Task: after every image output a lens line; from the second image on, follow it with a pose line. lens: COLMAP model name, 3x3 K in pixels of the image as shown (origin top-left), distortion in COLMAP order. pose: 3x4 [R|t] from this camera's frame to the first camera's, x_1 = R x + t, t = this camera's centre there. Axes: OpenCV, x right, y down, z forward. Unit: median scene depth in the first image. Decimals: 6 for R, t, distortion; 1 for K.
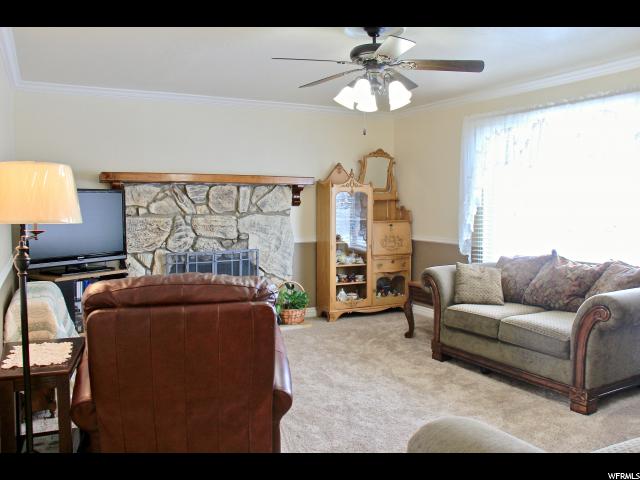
lens RADIAL K [[535.5, 0, 321.9], [0, 535.5, 238.0], [0, 0, 1]] dist [-0.156903, 0.057456]
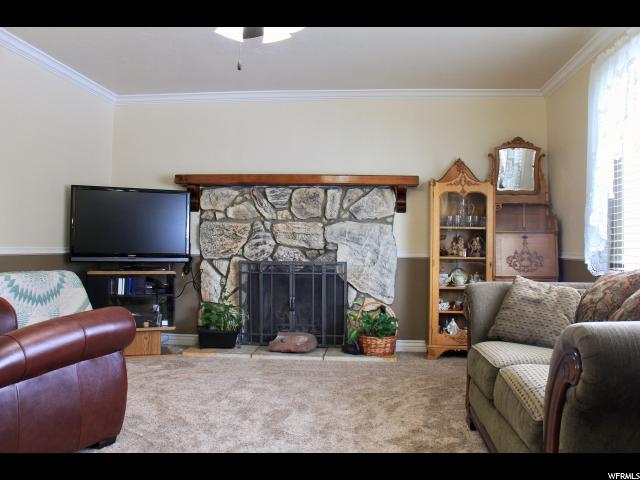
lens RADIAL K [[535.5, 0, 319.2], [0, 535.5, 241.0], [0, 0, 1]] dist [-0.156903, 0.057456]
pose [[0.832851, 0.006274, -0.553462, 0.321272], [-0.047839, 0.997010, -0.060685, 0.042182], [0.551426, 0.077019, 0.830661, 0.277886]]
